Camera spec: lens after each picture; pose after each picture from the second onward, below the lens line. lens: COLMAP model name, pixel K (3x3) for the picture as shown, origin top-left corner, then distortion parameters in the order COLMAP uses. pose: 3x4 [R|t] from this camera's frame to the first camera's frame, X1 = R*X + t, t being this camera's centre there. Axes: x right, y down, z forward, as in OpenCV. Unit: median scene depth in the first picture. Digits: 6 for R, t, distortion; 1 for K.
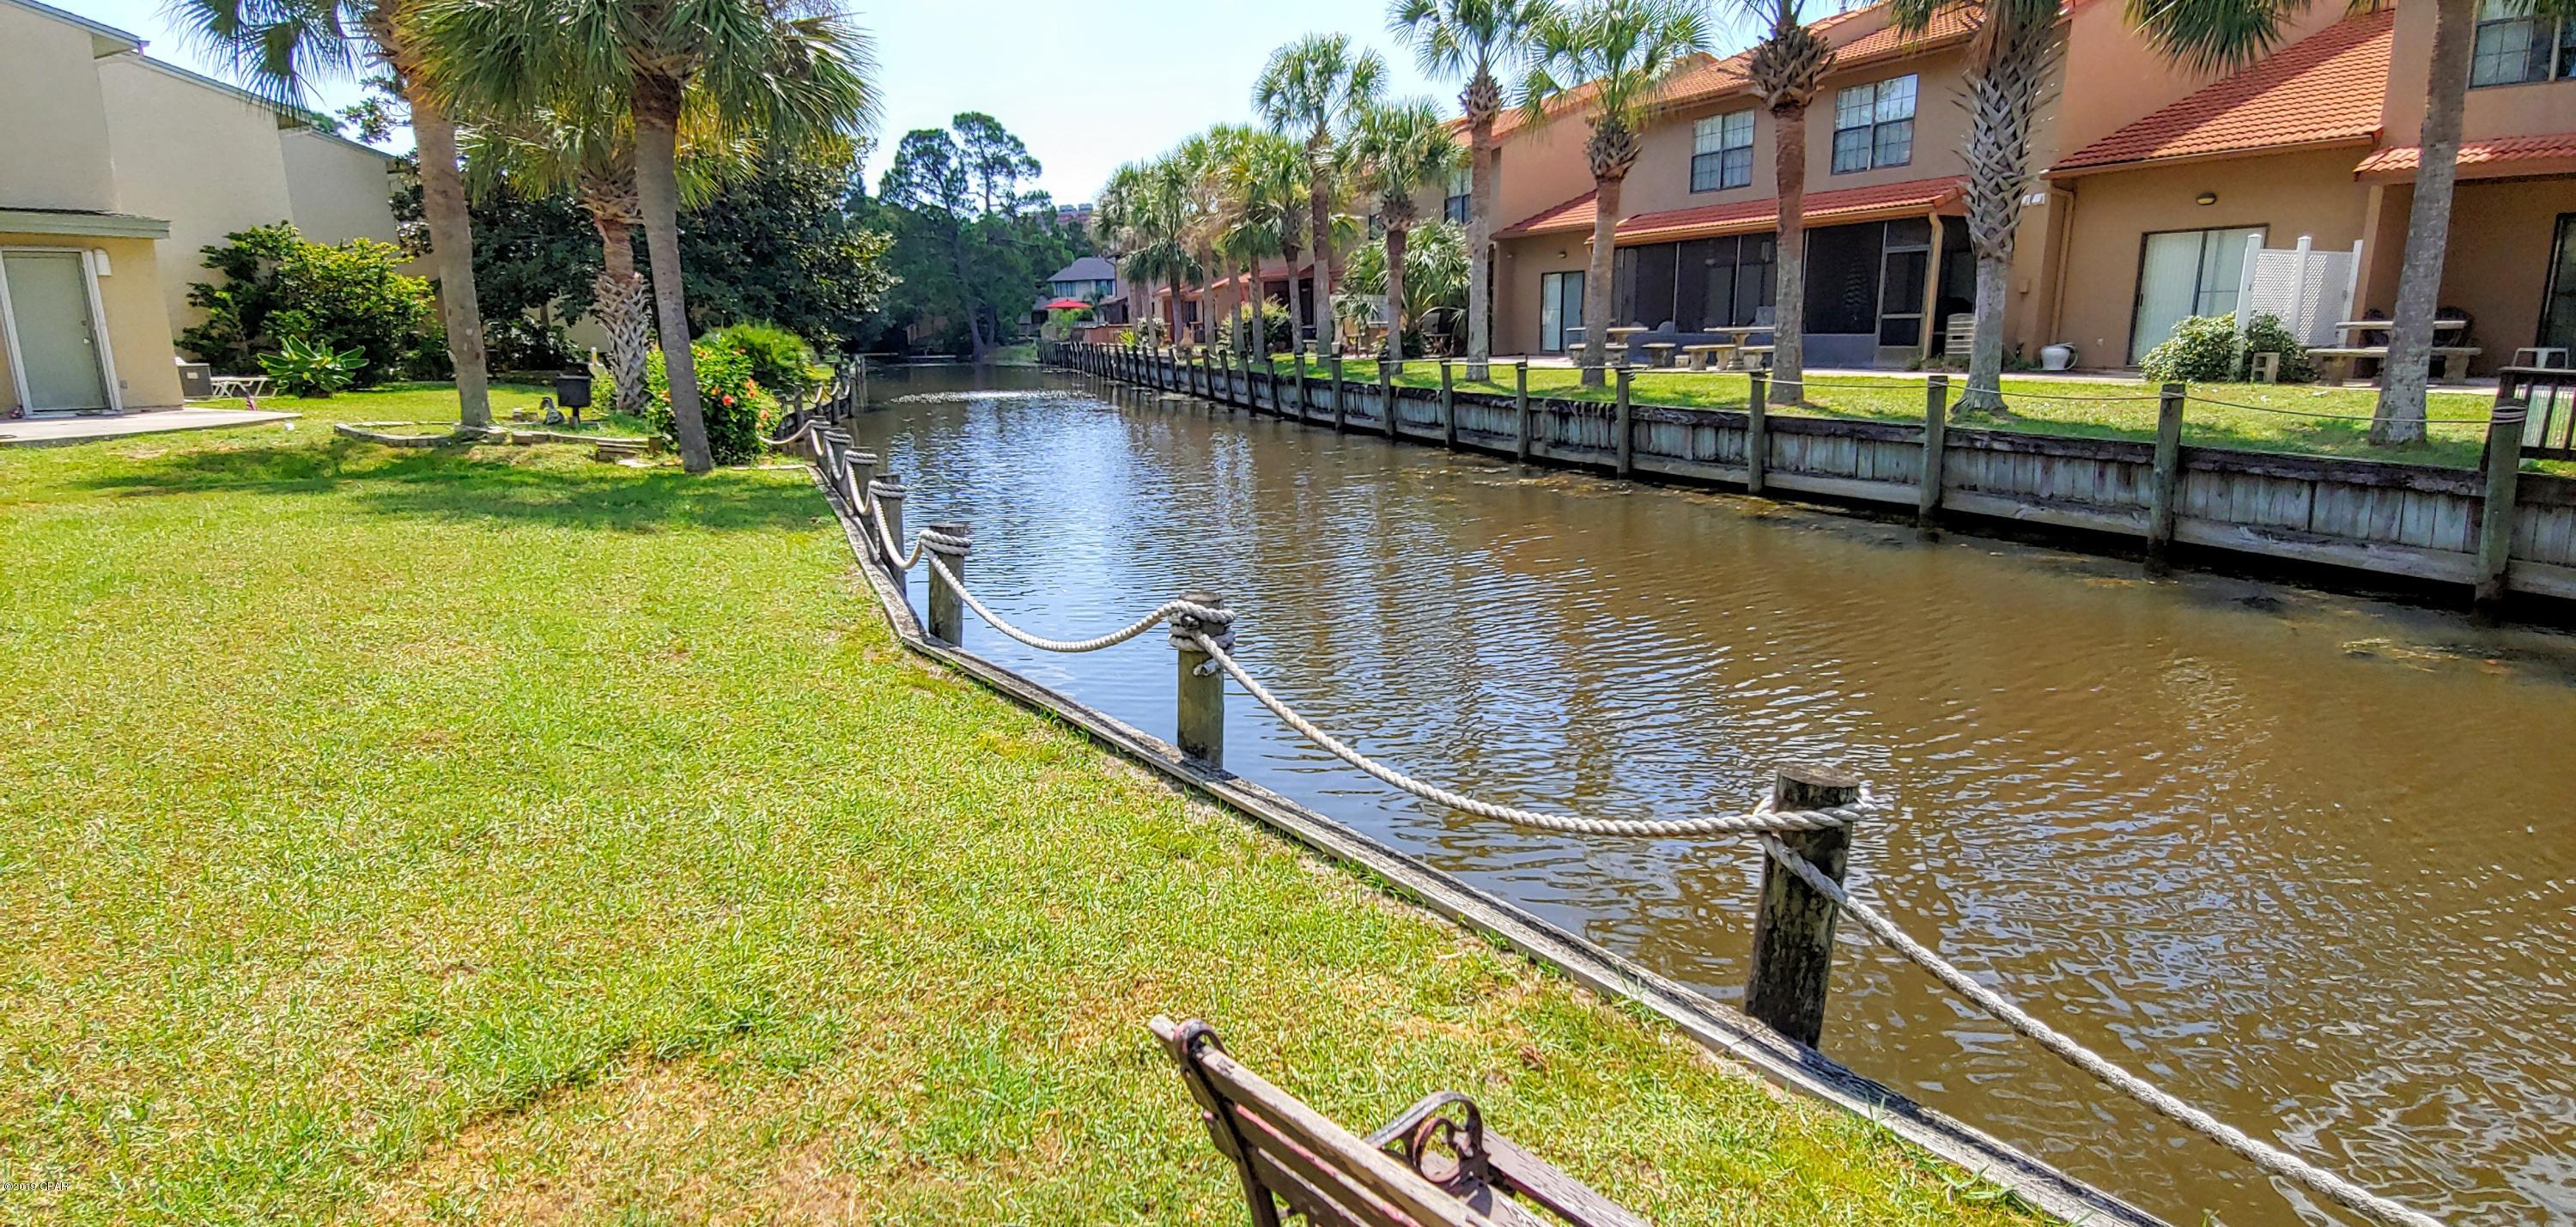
lens RADIAL K [[1289.7, 0, 1271.5], [0, 1289.7, 641.3], [0, 0, 1]] dist [-0.012876, 0.000552]
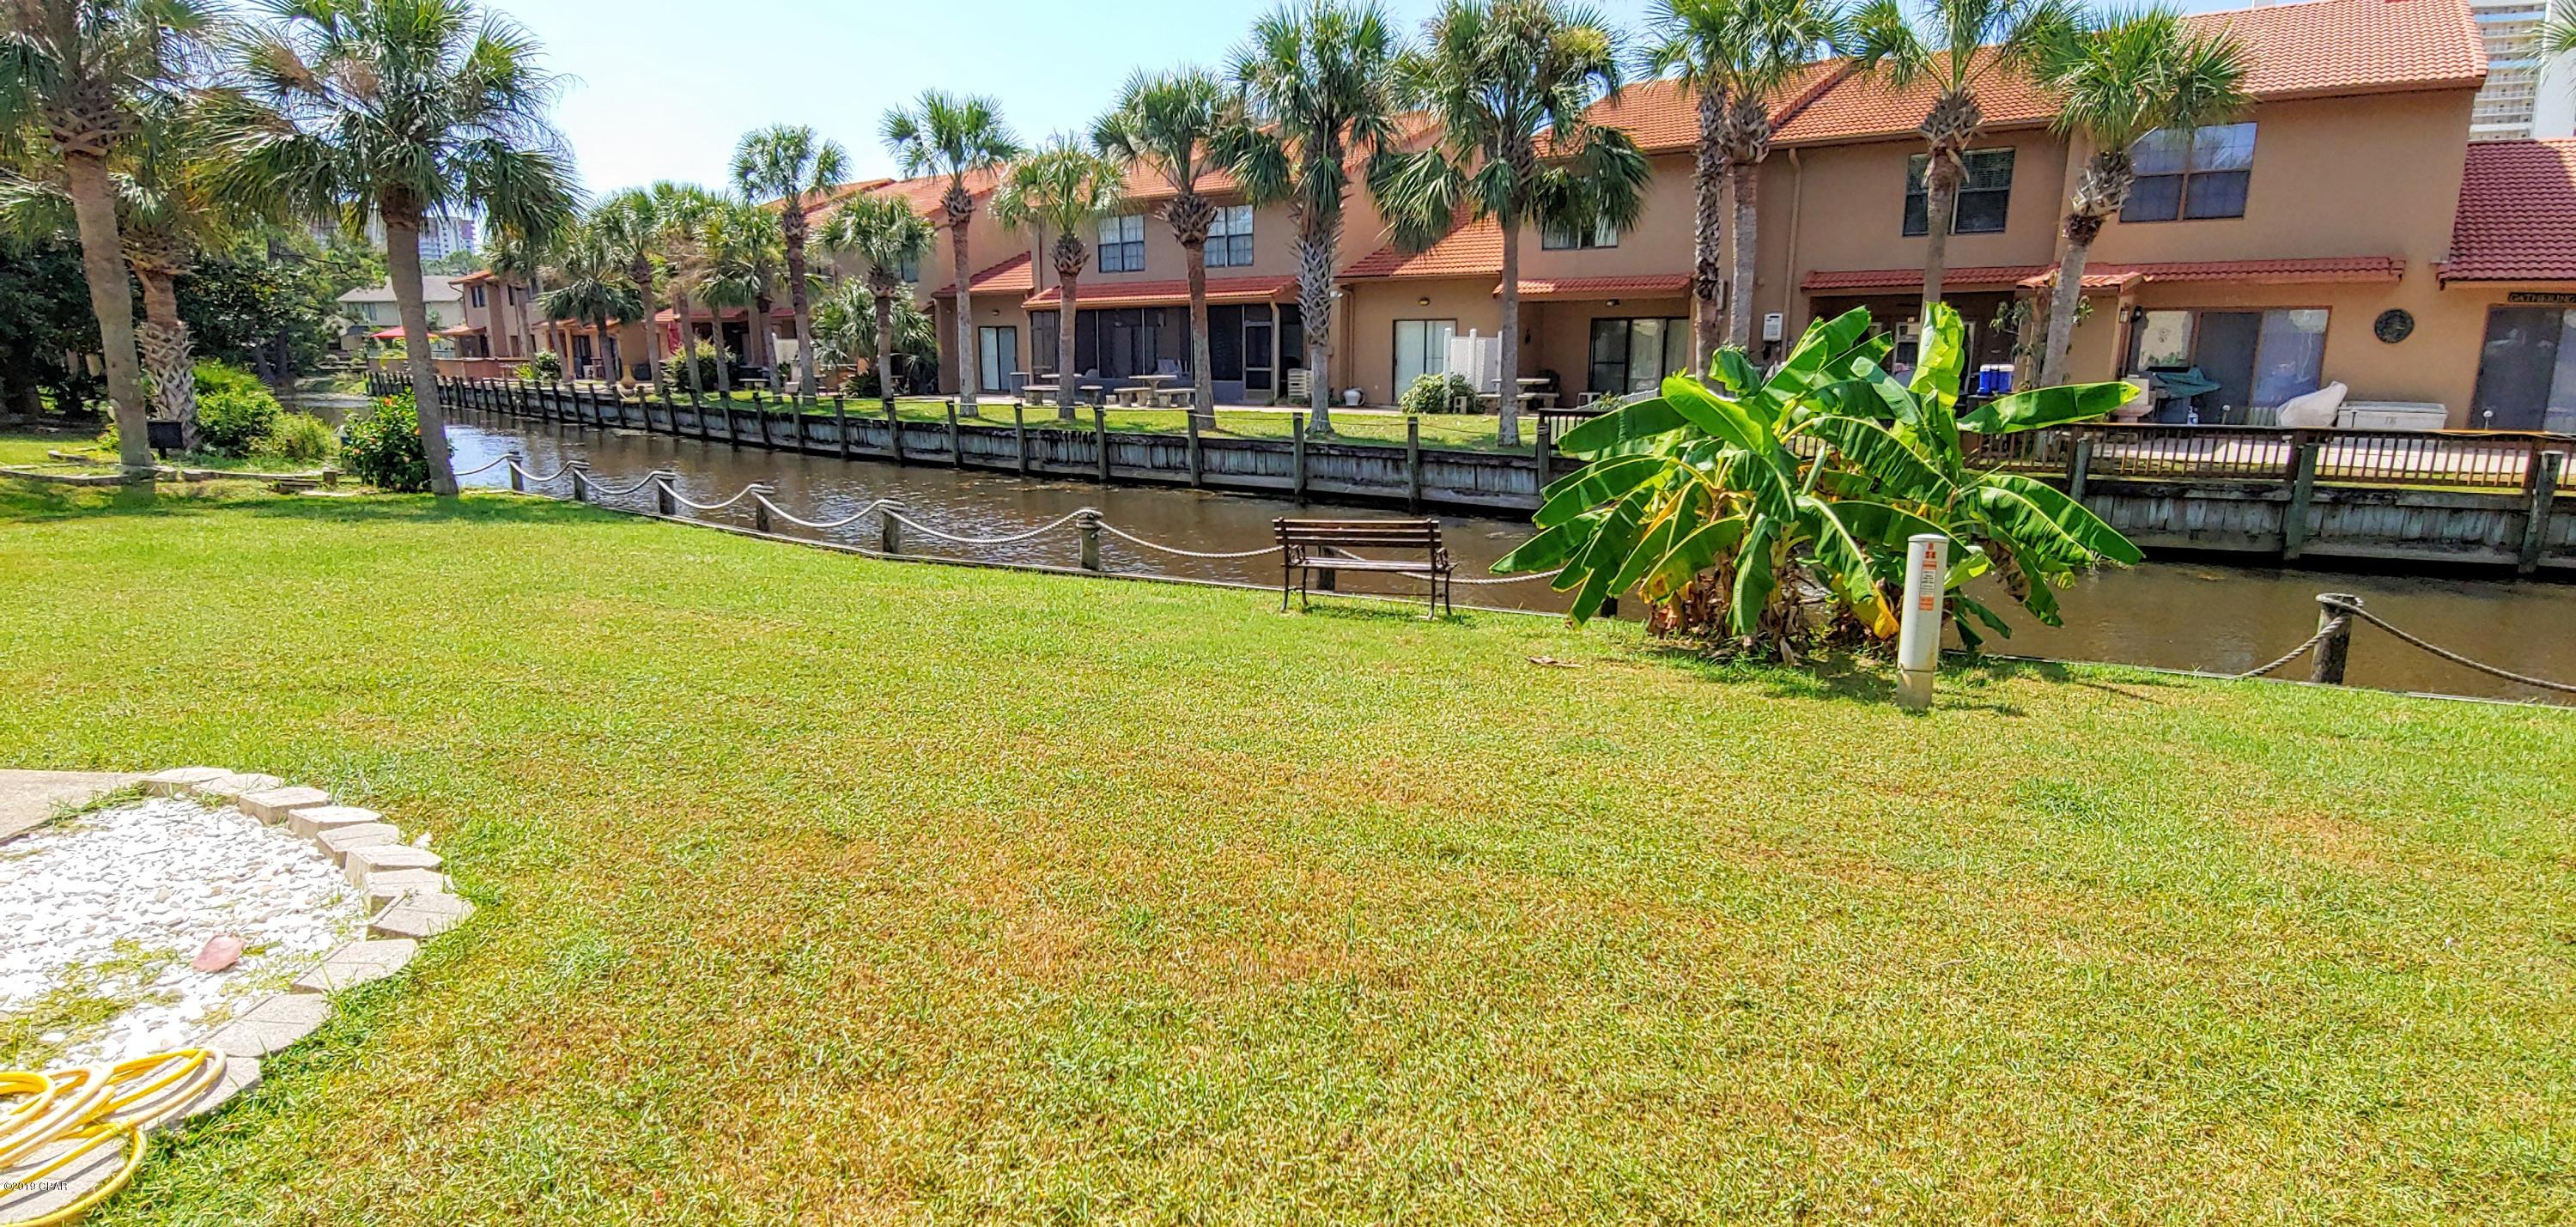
lens RADIAL K [[1289.7, 0, 1278.5], [0, 1289.7, 634.9], [0, 0, 1]] dist [-0.012876, 0.000552]
pose [[0.883173, -0.085256, 0.461234, -0.231535], [0.097904, 0.995190, -0.003513, 0.066145], [-0.458716, 0.048259, 0.887271, -0.359184]]
